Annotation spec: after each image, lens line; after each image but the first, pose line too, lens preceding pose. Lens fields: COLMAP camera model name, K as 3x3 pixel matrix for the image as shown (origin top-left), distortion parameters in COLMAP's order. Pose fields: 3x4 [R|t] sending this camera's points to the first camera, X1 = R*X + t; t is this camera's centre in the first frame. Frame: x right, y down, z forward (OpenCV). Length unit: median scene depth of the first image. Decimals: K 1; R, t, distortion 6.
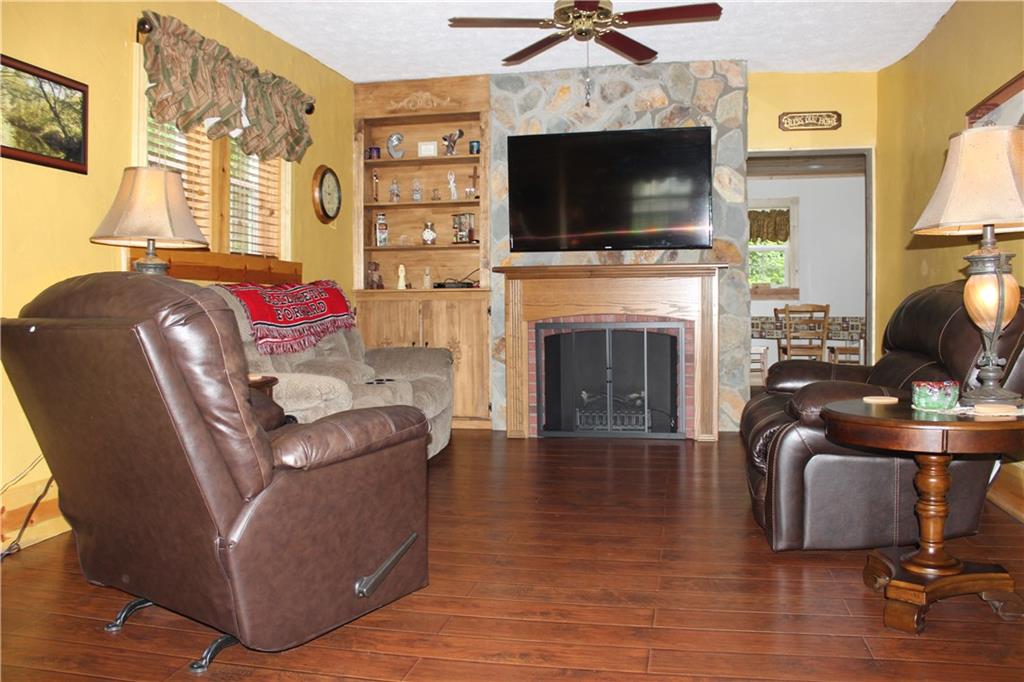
lens RADIAL K [[853.8, 0, 512.0], [0, 853.8, 341.0], [0, 0, 1]] dist [-0.178252, 0.172004]
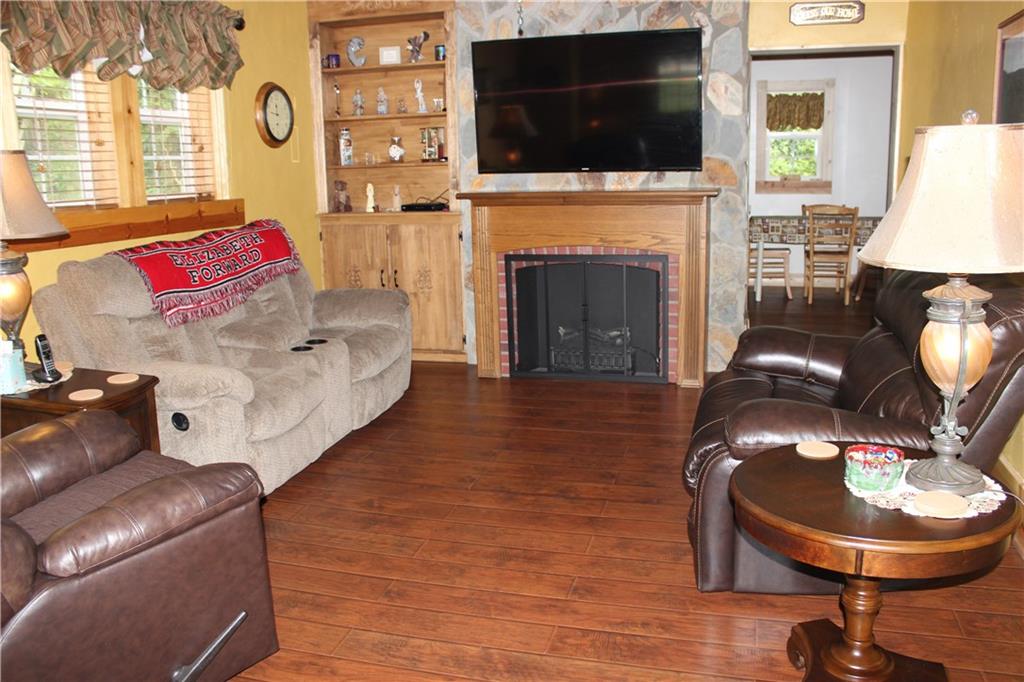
lens RADIAL K [[853.8, 0, 512.0], [0, 853.8, 341.0], [0, 0, 1]] dist [-0.178252, 0.172004]
pose [[0.997488, -0.003489, -0.070749, 0.097081], [0.015515, 0.985293, 0.170165, -0.083116], [0.069115, -0.170835, 0.982872, 0.094452]]
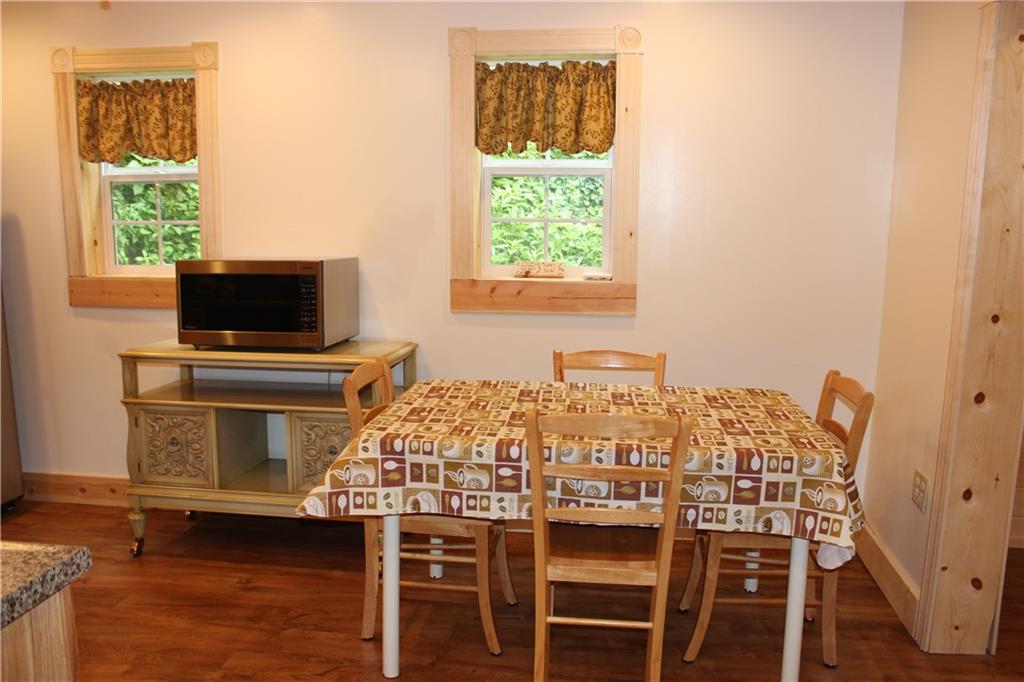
lens RADIAL K [[853.8, 0, 512.0], [0, 853.8, 341.0], [0, 0, 1]] dist [-0.178252, 0.172004]
pose [[0.996794, -0.003825, 0.079914, 0.424378], [-0.007084, 0.990713, 0.135786, -0.143884], [-0.079691, -0.135917, 0.987510, 1.043175]]
